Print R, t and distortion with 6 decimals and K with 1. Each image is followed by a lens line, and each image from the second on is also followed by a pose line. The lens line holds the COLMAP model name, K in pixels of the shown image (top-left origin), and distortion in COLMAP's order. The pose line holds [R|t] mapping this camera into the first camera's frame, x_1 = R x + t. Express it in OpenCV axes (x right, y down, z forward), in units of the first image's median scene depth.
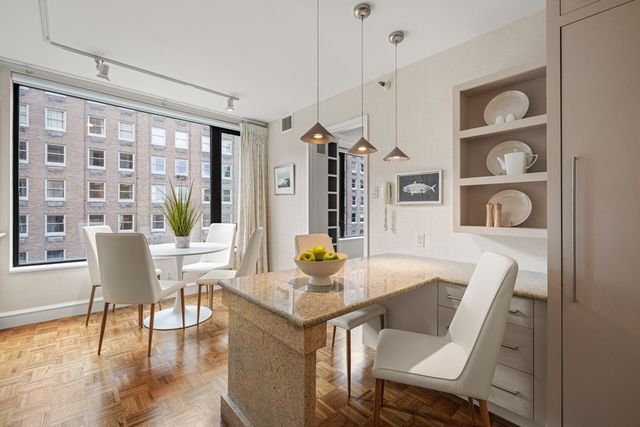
lens RADIAL K [[287.3, 0, 320.0], [0, 287.3, 213.5], [0, 0, 1]] dist [0.000266, 0.000001]
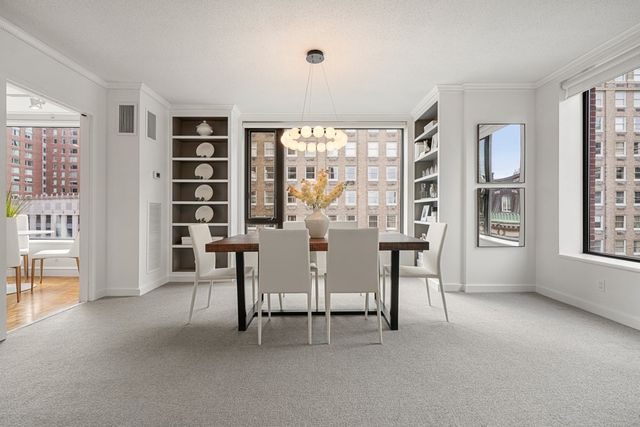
lens RADIAL K [[273.9, 0, 320.0], [0, 273.9, 213.5], [0, 0, 1]] dist [0.001547, 0.000183]
pose [[0.754180, -0.001370, -0.656667, 0.132993], [-0.001810, 0.999990, -0.004165, 0.001053], [0.656666, 0.004330, 0.754169, 0.110494]]
